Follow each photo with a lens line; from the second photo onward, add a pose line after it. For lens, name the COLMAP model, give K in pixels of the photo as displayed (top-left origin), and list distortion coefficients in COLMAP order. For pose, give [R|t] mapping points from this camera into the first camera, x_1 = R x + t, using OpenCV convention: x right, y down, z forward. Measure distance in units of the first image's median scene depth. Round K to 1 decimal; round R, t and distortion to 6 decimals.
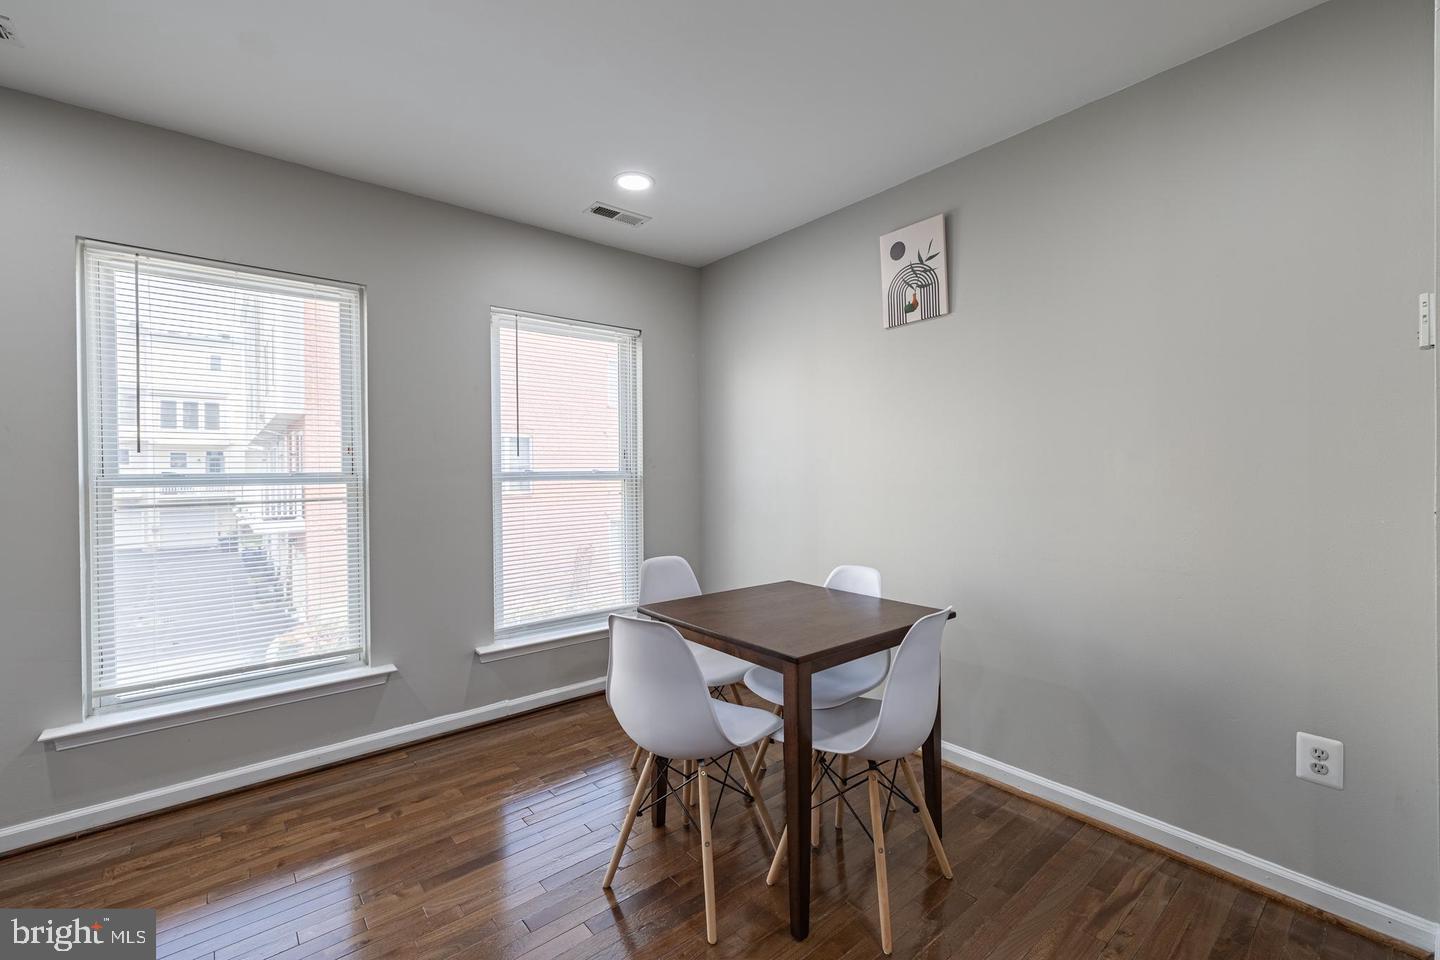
lens RADIAL K [[606.5, 0, 719.1], [0, 606.5, 466.6], [0, 0, 1]] dist [0.003508, 0.001075]
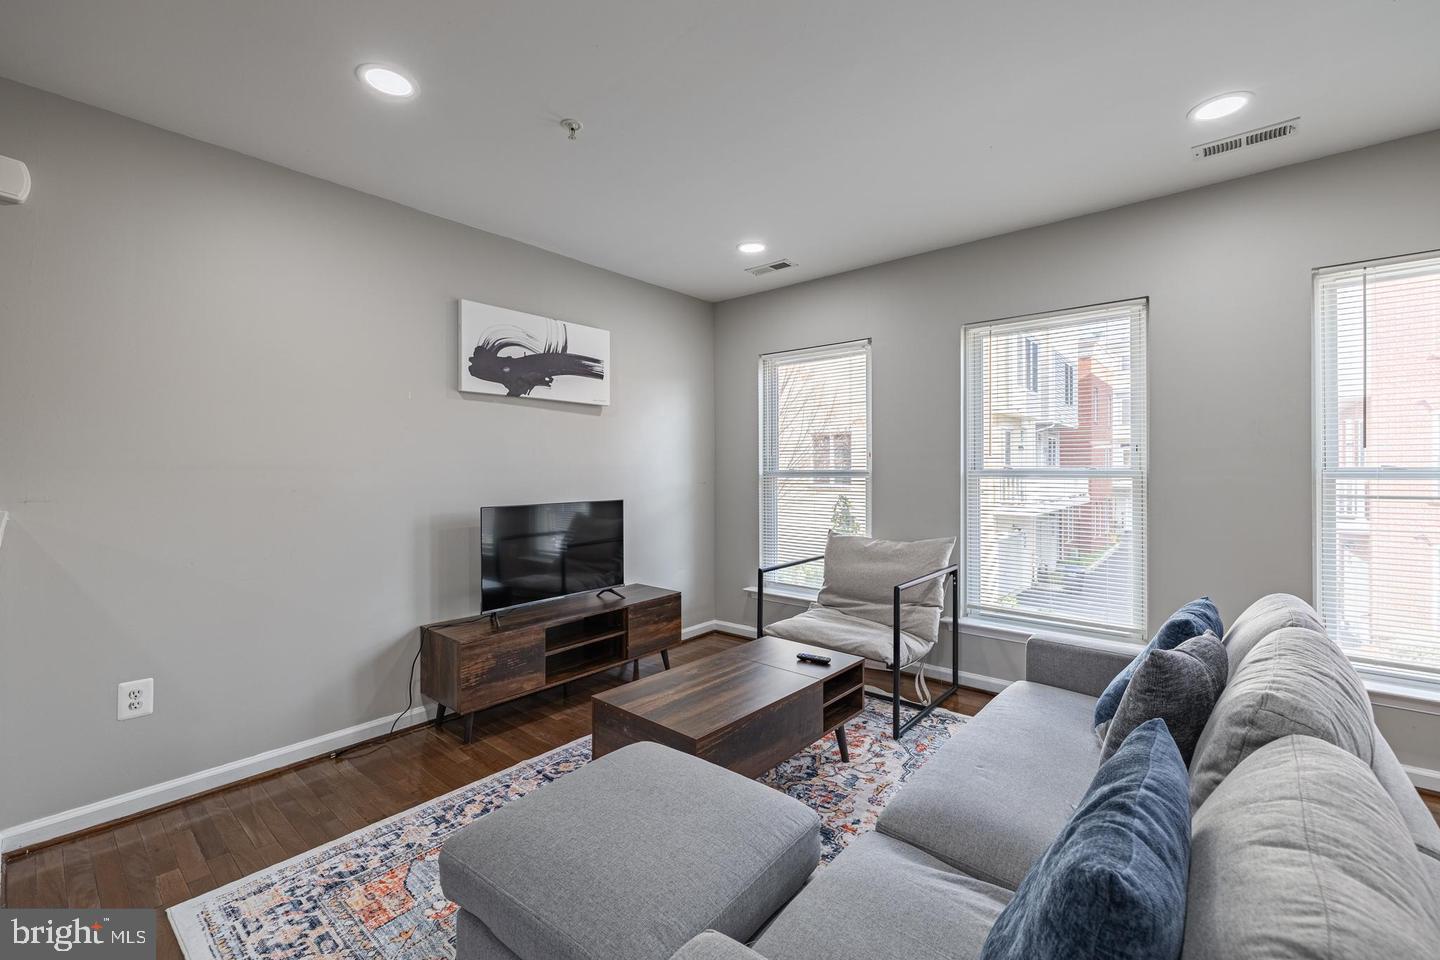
lens RADIAL K [[606.5, 0, 714.7], [0, 606.5, 472.3], [0, 0, 1]] dist [0.003508, 0.001075]
pose [[0.185104, 0.011461, -0.982652, -0.013863], [0.010297, 0.999854, 0.013602, -0.000911], [0.982665, -0.012636, 0.184959, -0.056857]]
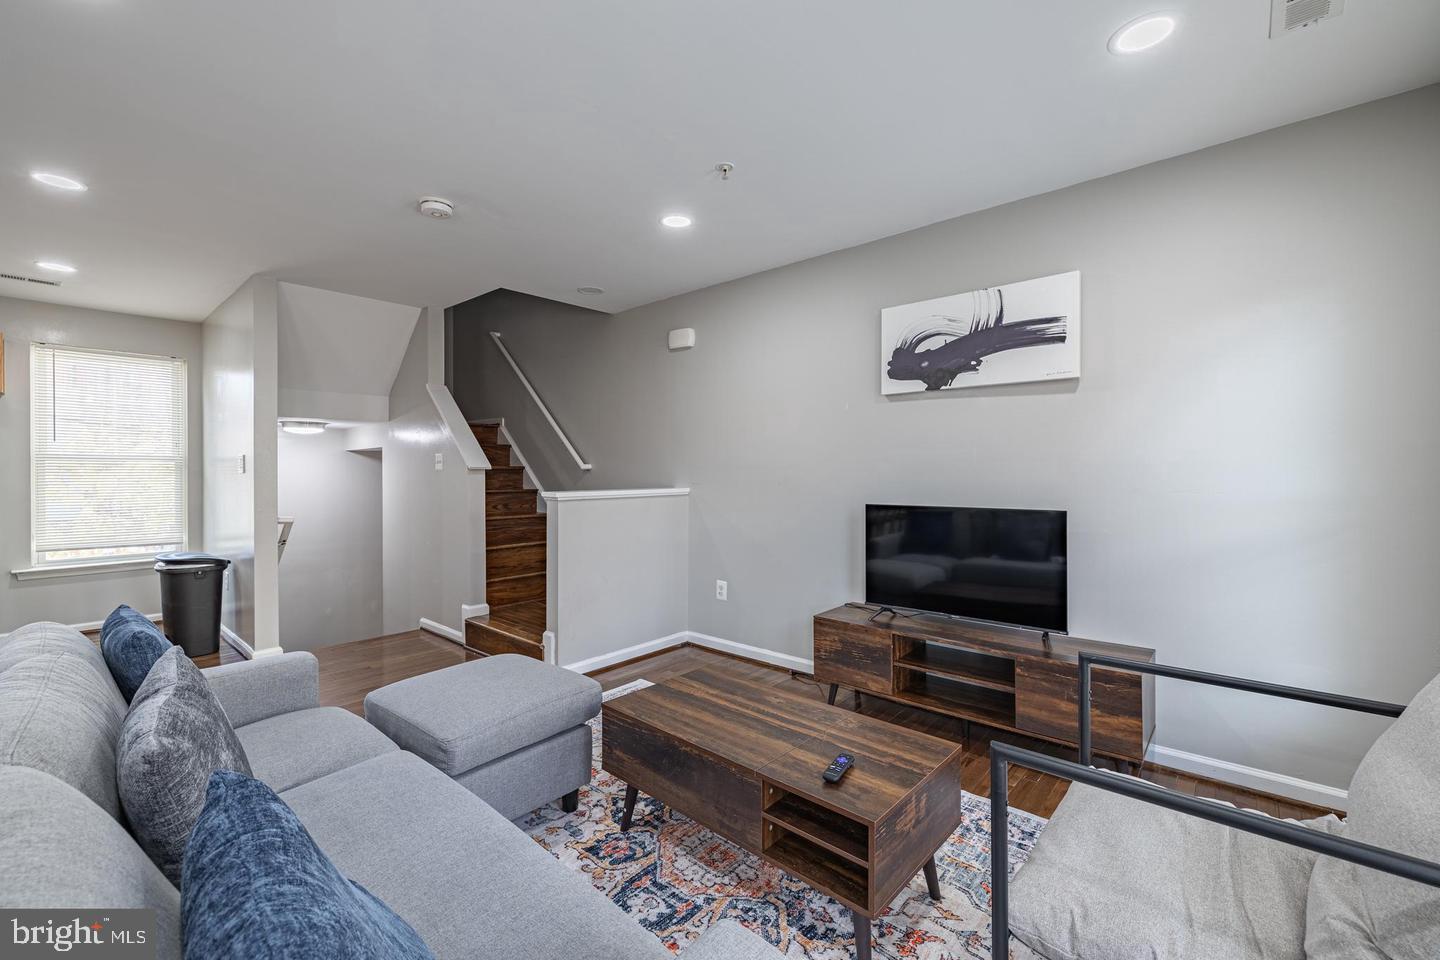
lens RADIAL K [[606.5, 0, 724.6], [0, 606.5, 473.8], [0, 0, 1]] dist [0.003508, 0.001075]
pose [[-0.985471, 0.010421, -0.169525, -0.151346], [0.011113, 0.999933, -0.003130, 0.002389], [0.169481, -0.004968, -0.985521, 0.121355]]
